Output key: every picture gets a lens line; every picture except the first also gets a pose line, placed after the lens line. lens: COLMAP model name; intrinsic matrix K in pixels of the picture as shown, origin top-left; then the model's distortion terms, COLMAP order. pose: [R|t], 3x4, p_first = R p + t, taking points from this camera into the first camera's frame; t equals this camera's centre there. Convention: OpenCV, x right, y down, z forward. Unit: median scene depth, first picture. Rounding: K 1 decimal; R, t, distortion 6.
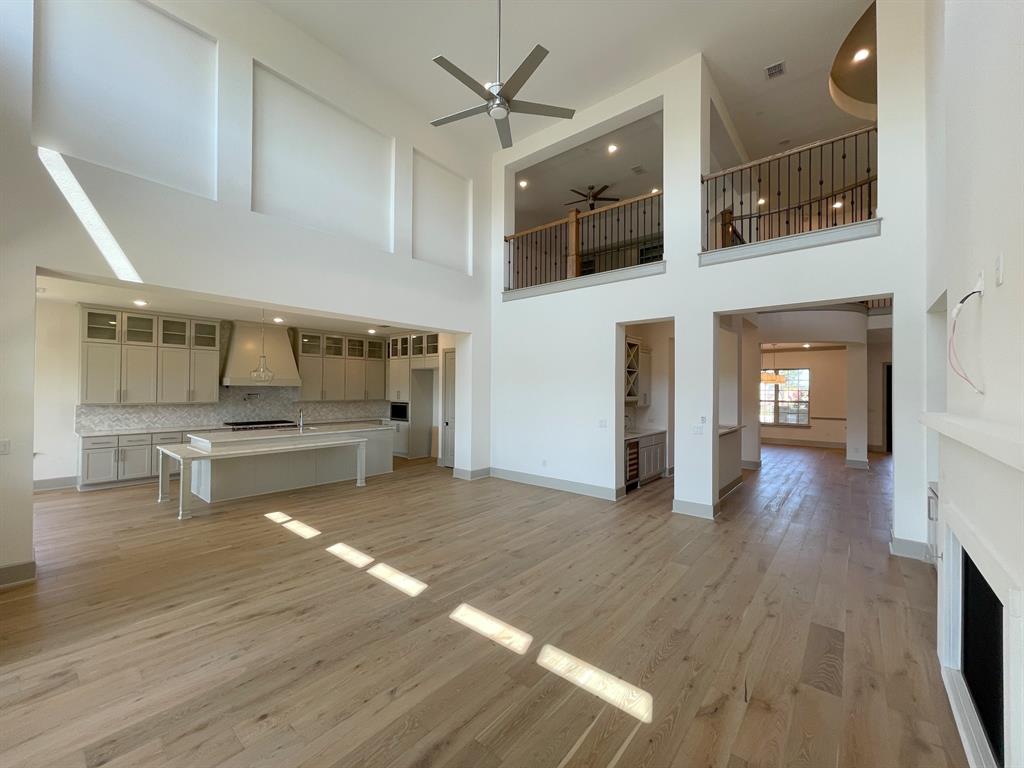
lens RADIAL K [[416.2, 0, 507.0], [0, 416.2, 387.5], [0, 0, 1]] dist [0.014156, 0.000142]
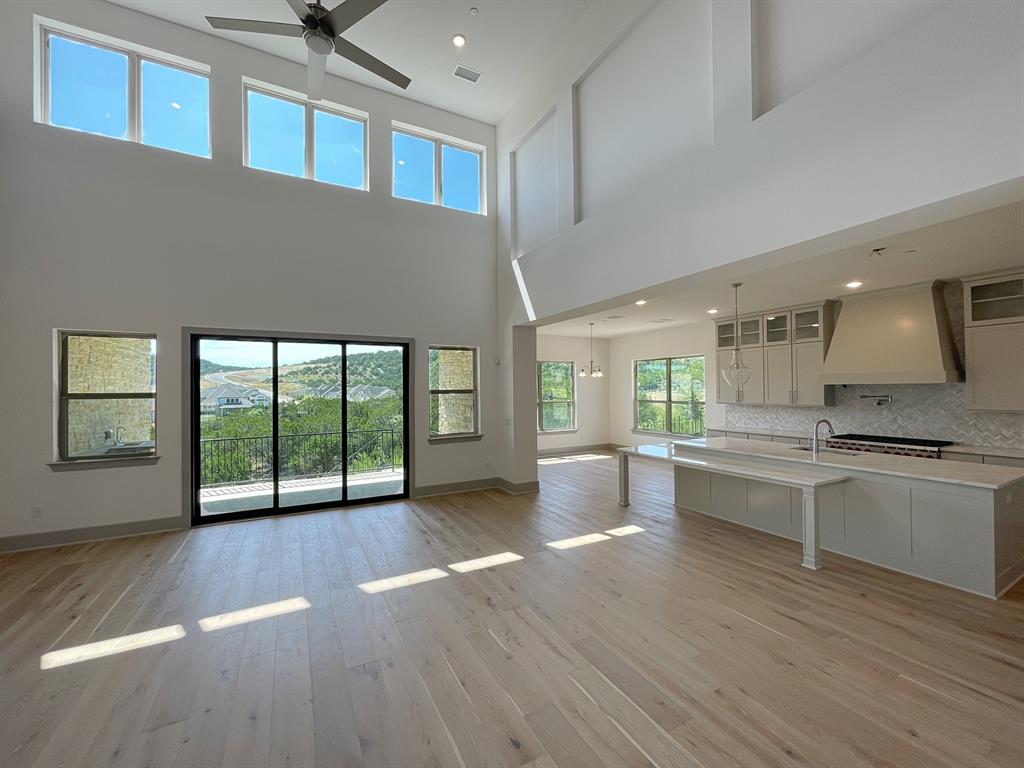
lens RADIAL K [[416.2, 0, 510.4], [0, 416.2, 387.4], [0, 0, 1]] dist [0.014156, 0.000142]
pose [[-0.368773, -0.004338, -0.929510, 0.313611], [0.013381, 0.999861, -0.009975, 0.000085], [0.929423, -0.016116, -0.368663, 0.869564]]
